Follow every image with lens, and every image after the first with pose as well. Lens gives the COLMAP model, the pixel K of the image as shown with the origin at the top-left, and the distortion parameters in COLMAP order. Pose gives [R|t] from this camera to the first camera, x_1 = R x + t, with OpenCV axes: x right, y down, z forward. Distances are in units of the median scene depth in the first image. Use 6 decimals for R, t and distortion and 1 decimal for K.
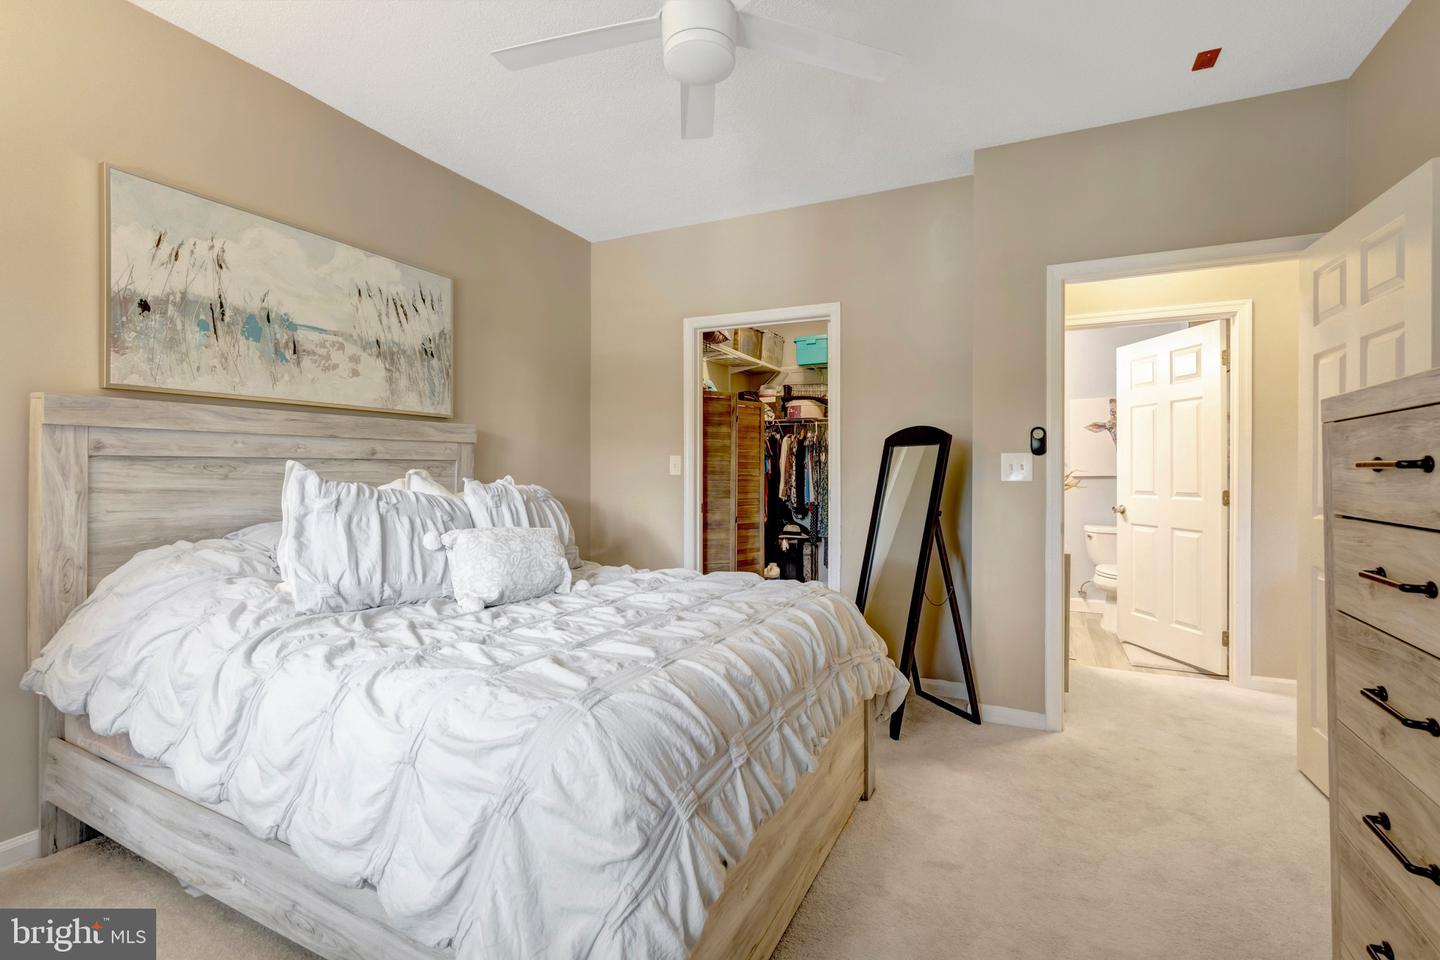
lens RADIAL K [[675.1, 0, 708.4], [0, 675.1, 467.0], [0, 0, 1]] dist [-0.003824, 0.000000]
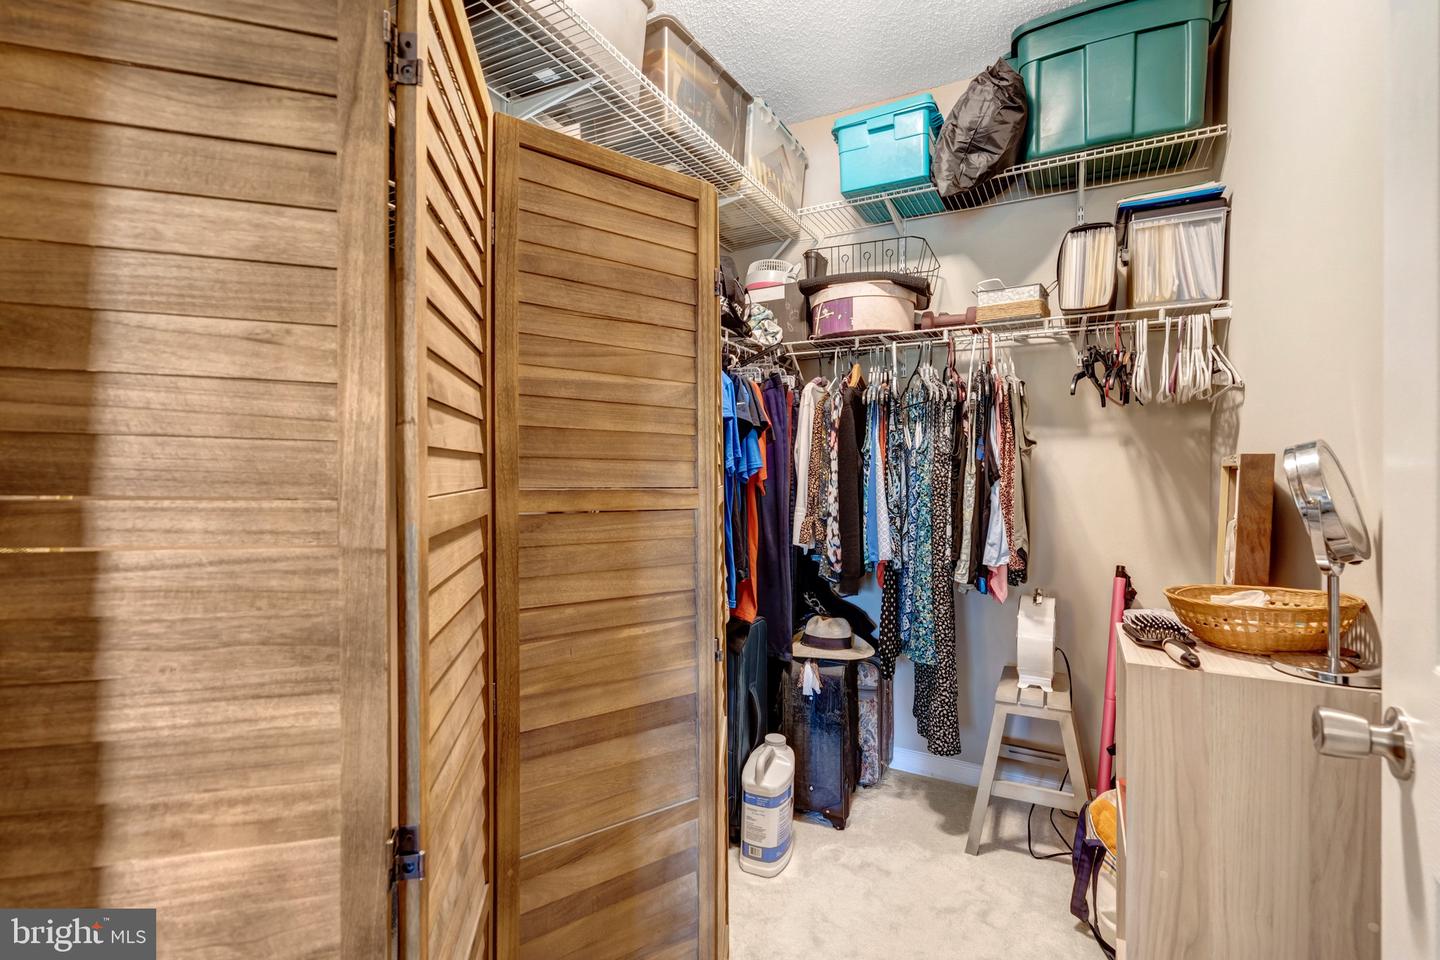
lens RADIAL K [[675.1, 0, 708.4], [0, 675.1, 467.0], [0, 0, 1]] dist [-0.003824, 0.000000]
pose [[0.999140, -0.001679, -0.041422, 0.073695], [0.001486, 0.999988, -0.004675, 0.003875], [0.041430, 0.004610, 0.999131, 0.628148]]
